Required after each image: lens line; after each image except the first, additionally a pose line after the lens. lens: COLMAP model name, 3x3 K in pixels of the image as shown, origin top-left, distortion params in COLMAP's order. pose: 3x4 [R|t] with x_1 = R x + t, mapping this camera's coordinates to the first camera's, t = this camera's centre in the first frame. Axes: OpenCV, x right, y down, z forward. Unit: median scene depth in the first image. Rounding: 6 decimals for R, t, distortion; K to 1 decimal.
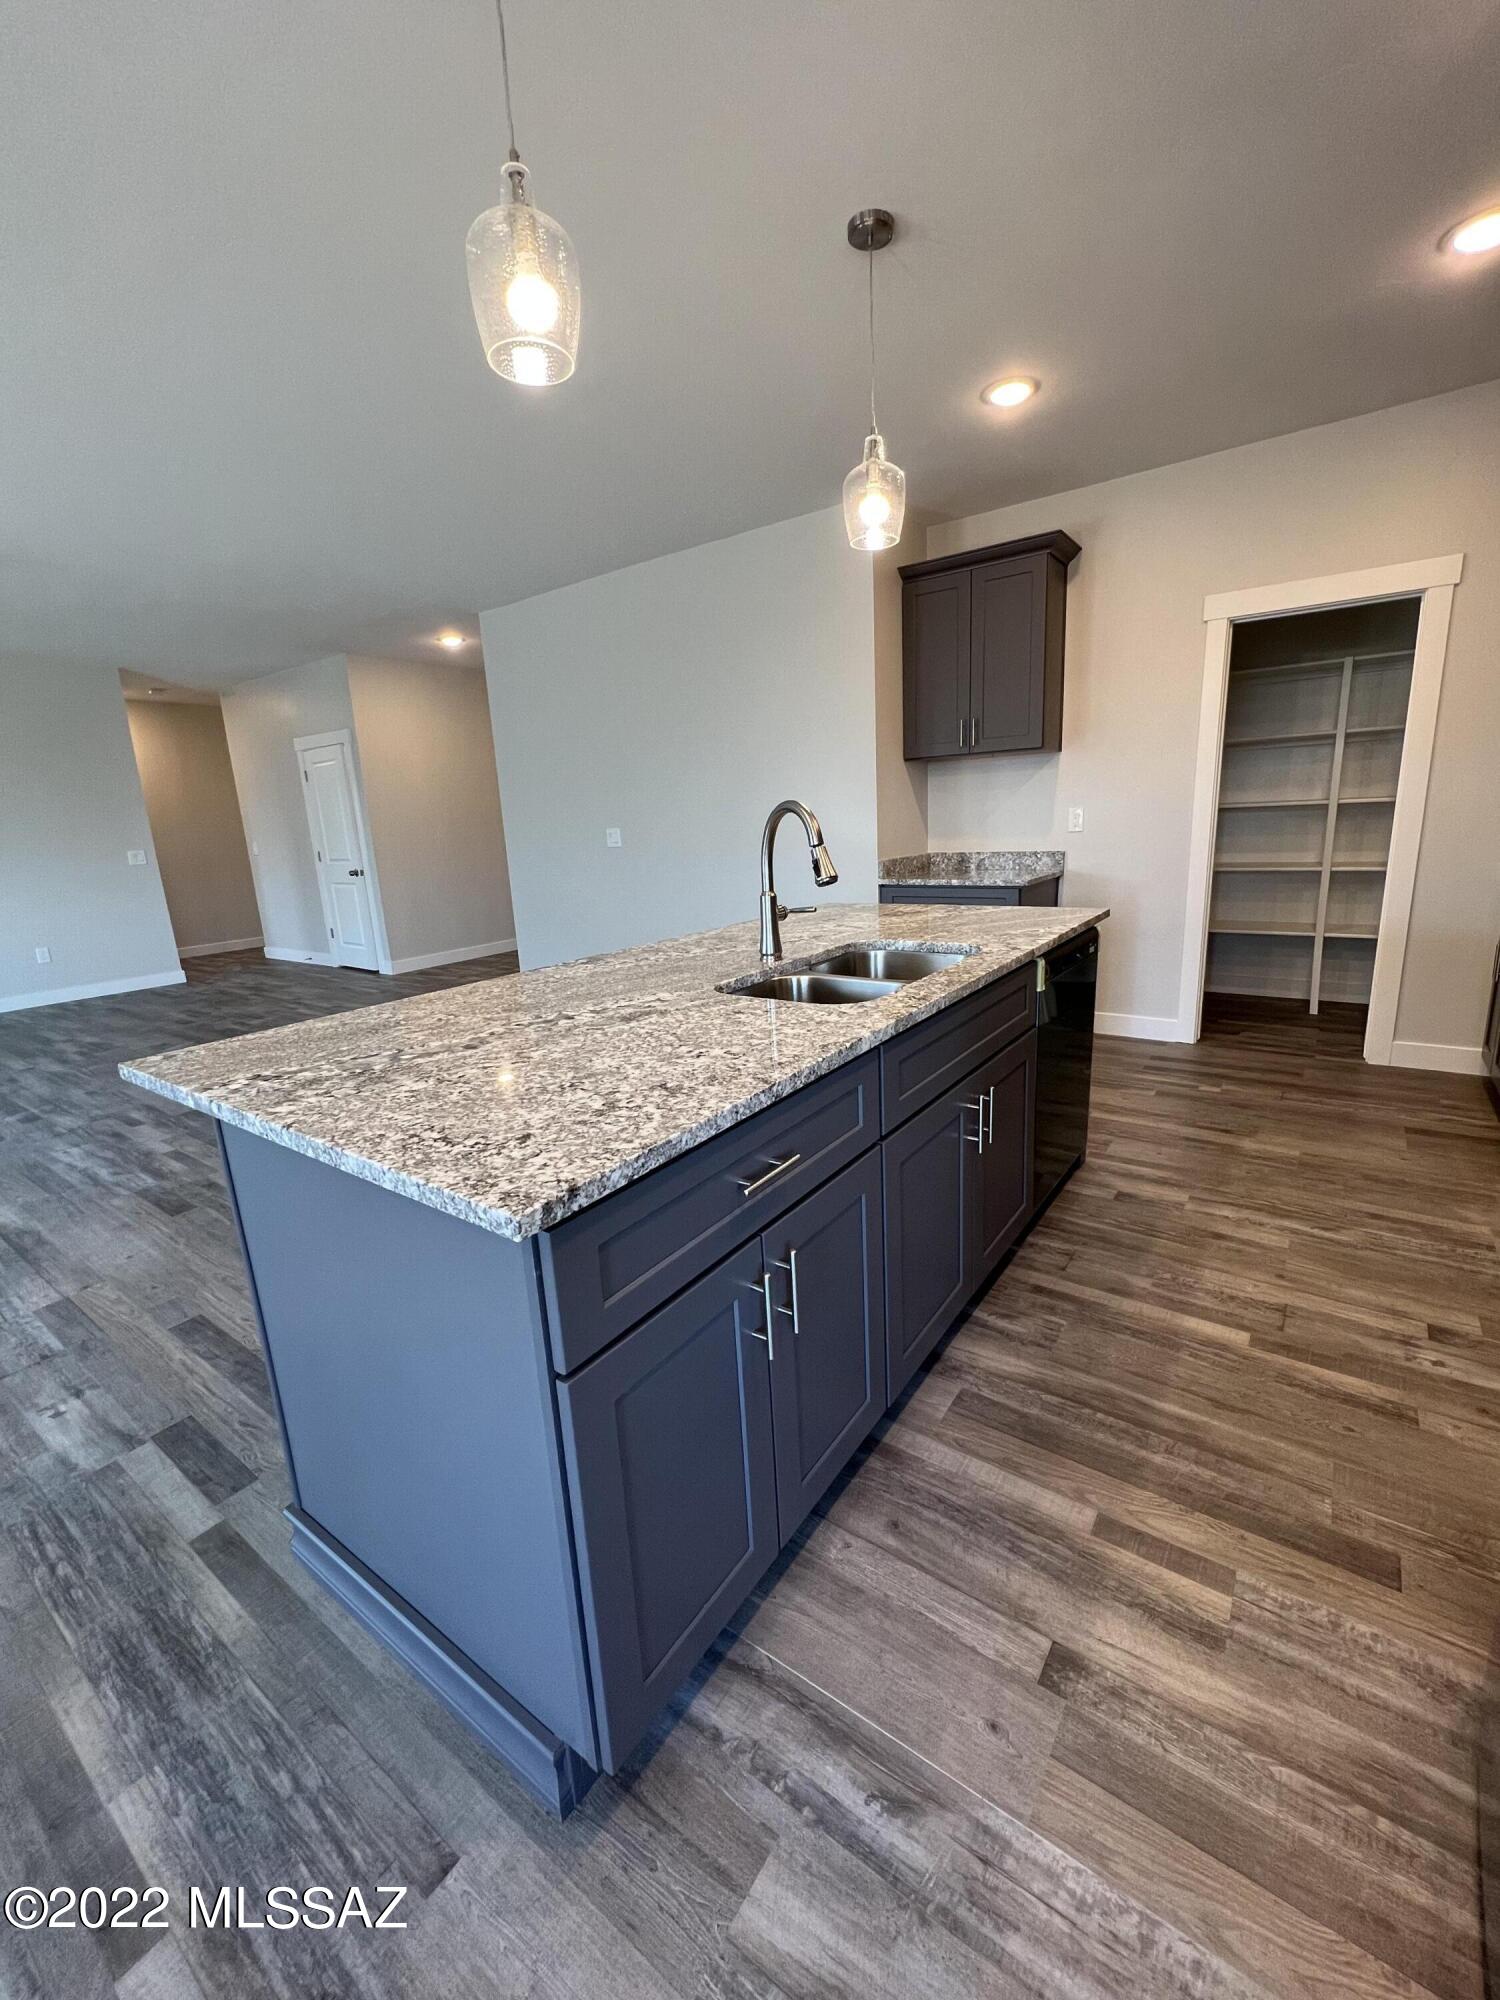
lens RADIAL K [[817.3, 0, 757.2], [0, 817.3, 1002.4], [0, 0, 1]] dist [0.002256, -0.000307]
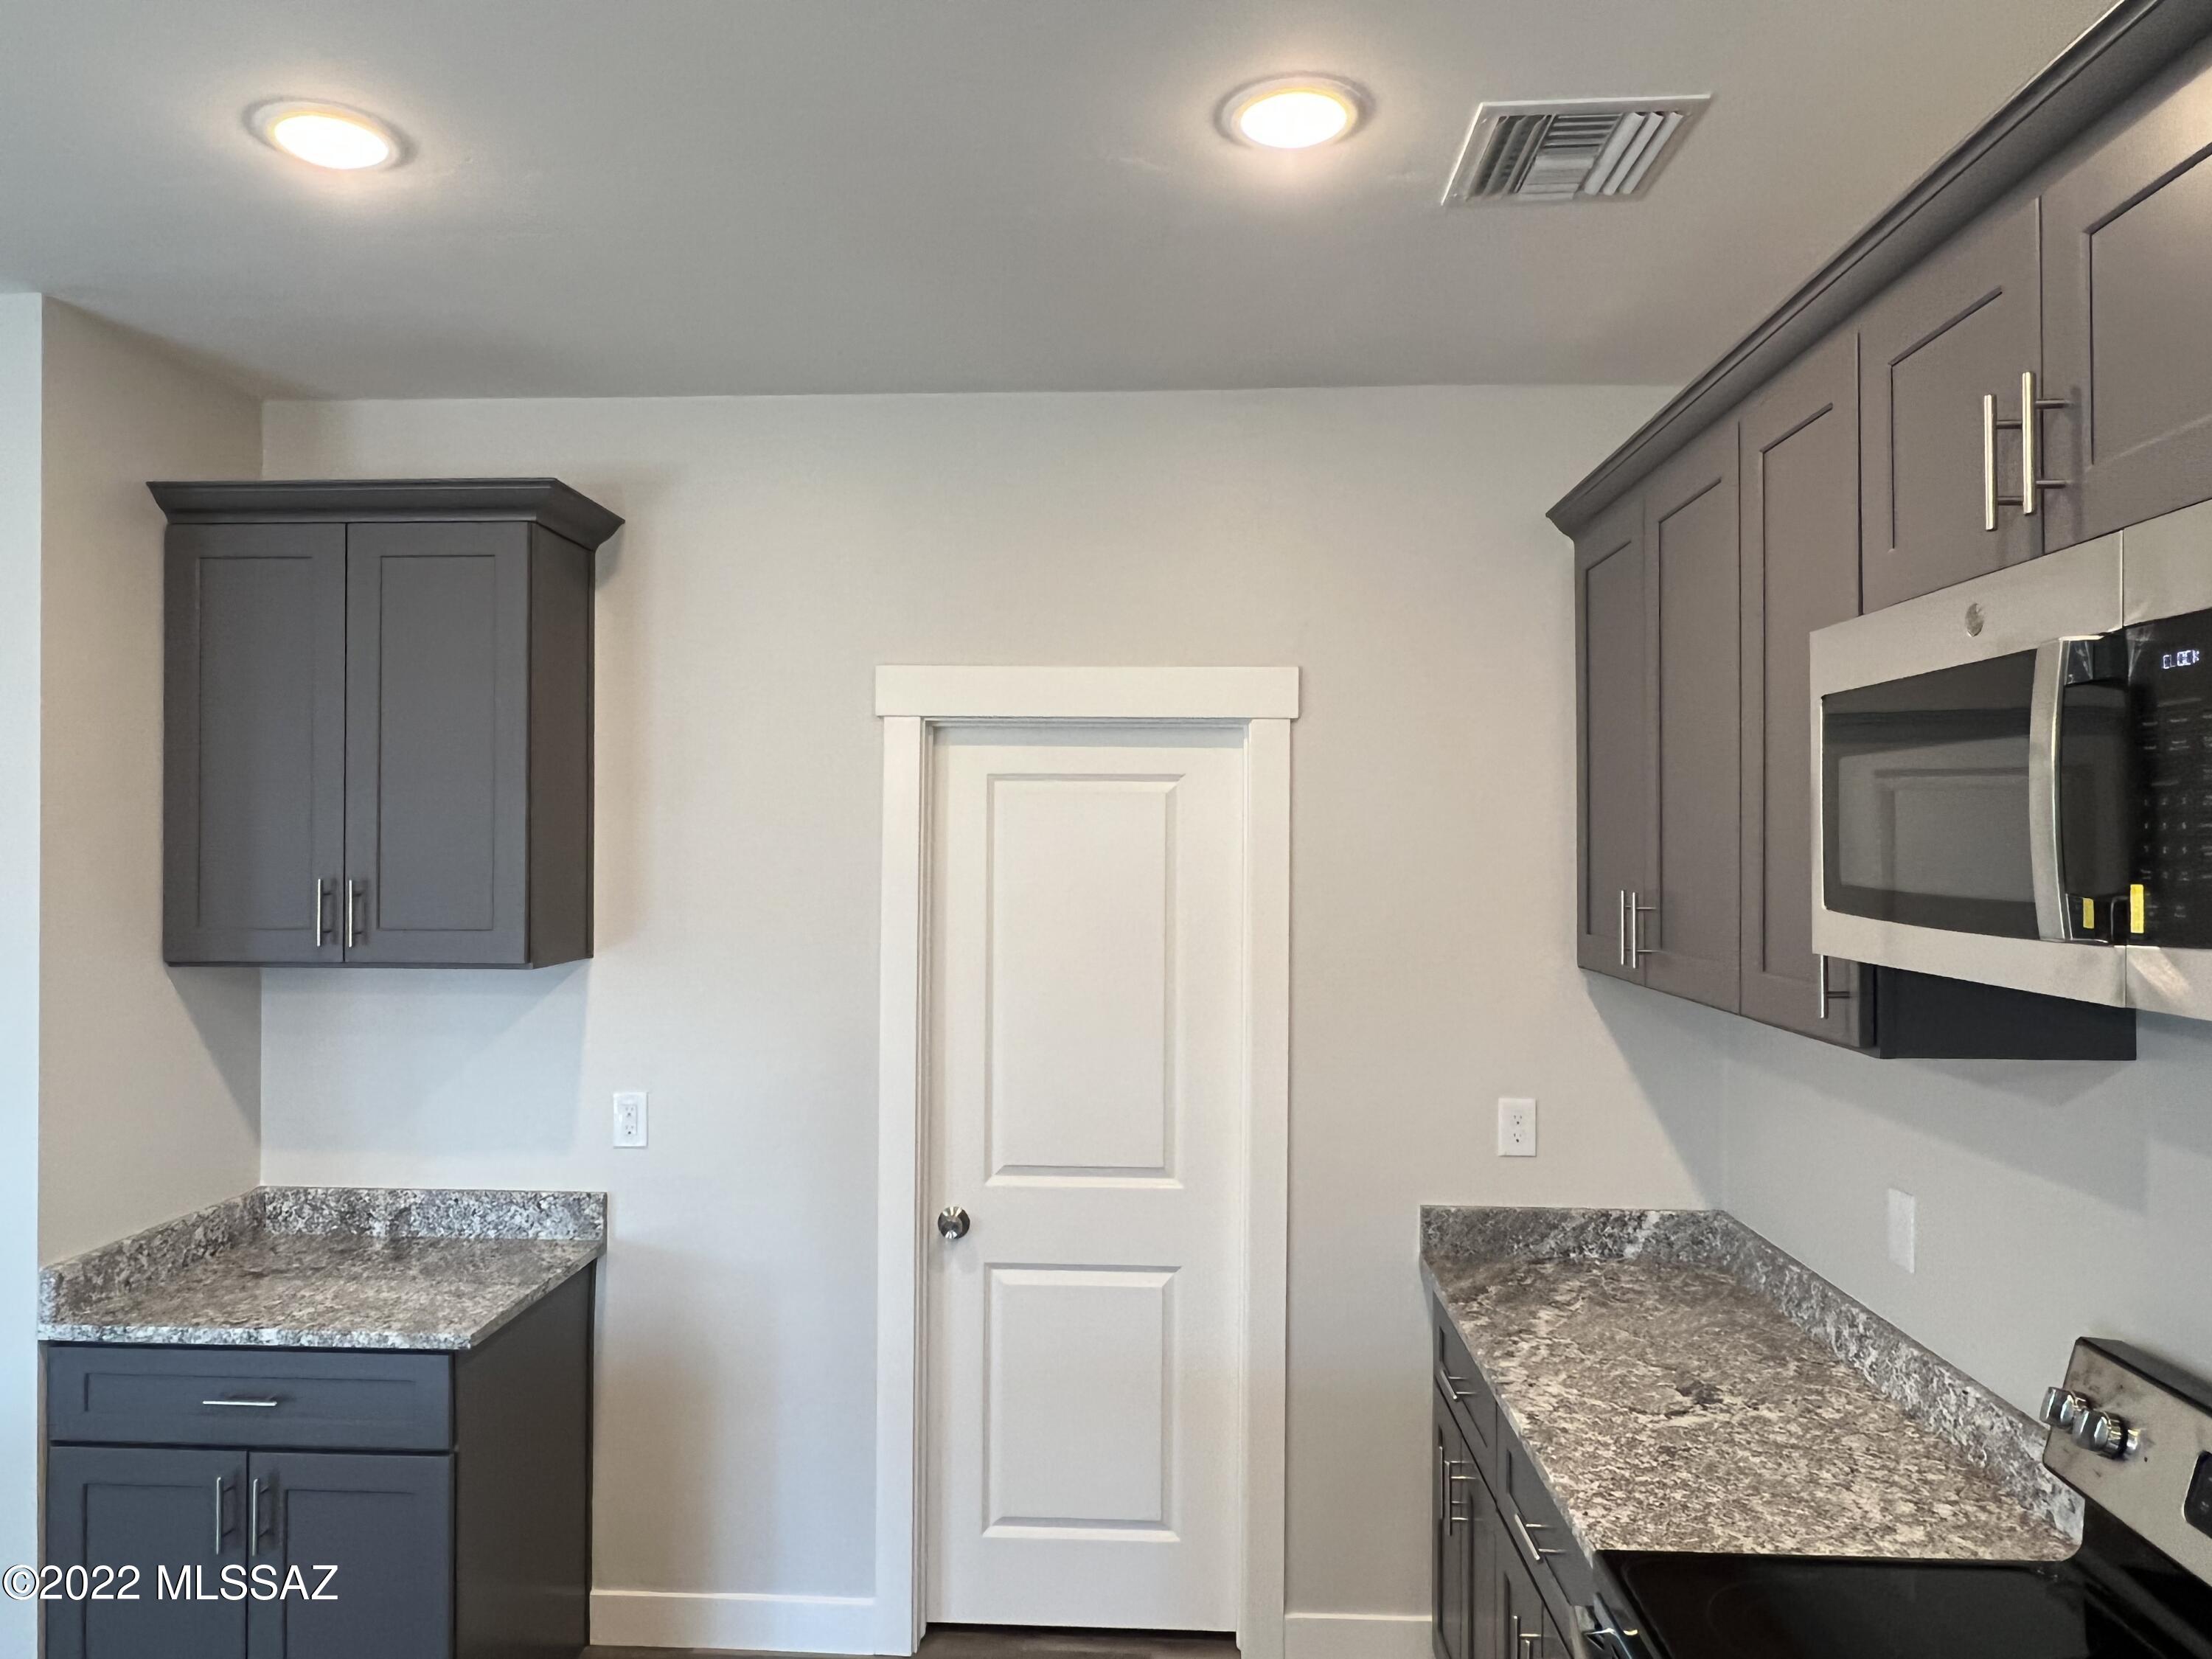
lens RADIAL K [[1445.3, 0, 1101.9], [0, 1445.3, 824.0], [0, 0, 1]] dist [-0.006573, -0.001101]
pose [[0.838486, 0.056434, 0.541994, 0.187365], [0.081881, 0.970282, -0.227702, -0.184447], [-0.538737, 0.235304, 0.808947, 0.247238]]
